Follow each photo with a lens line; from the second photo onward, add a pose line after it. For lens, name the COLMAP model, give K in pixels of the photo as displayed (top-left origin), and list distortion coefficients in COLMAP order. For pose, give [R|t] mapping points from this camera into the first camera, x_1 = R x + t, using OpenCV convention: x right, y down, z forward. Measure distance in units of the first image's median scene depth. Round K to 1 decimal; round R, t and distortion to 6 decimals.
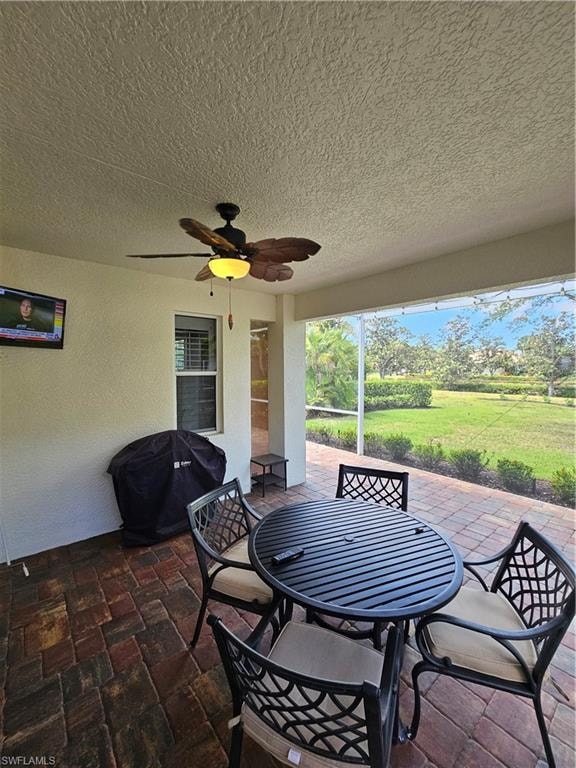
lens RADIAL K [[312.9, 0, 289.0], [0, 312.9, 382.2], [0, 0, 1]] dist [0.001581, 0.000115]
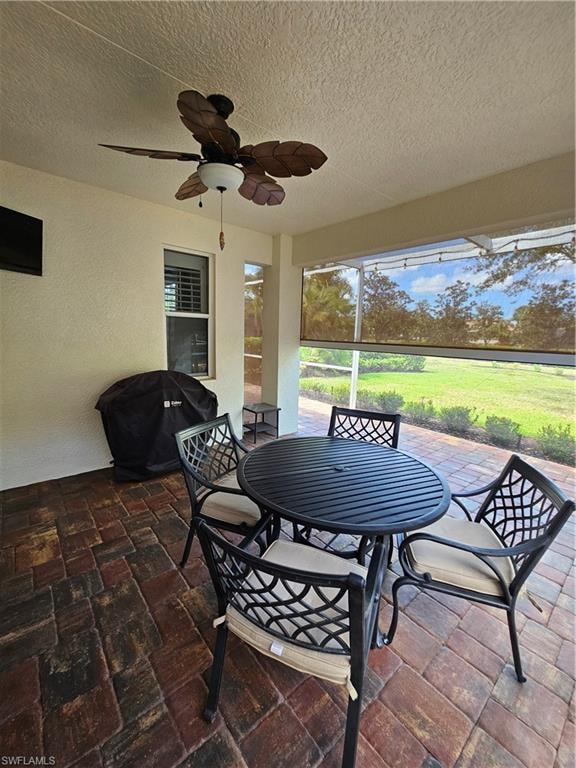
lens RADIAL K [[312.0, 0, 289.2], [0, 312.0, 381.4], [0, 0, 1]] dist [0.000316, -0.000493]
pose [[0.999281, 0.032081, 0.020191, 0.004161], [-0.034179, 0.992896, 0.113974, 0.098819], [-0.016392, -0.114582, 0.993279, 0.041915]]
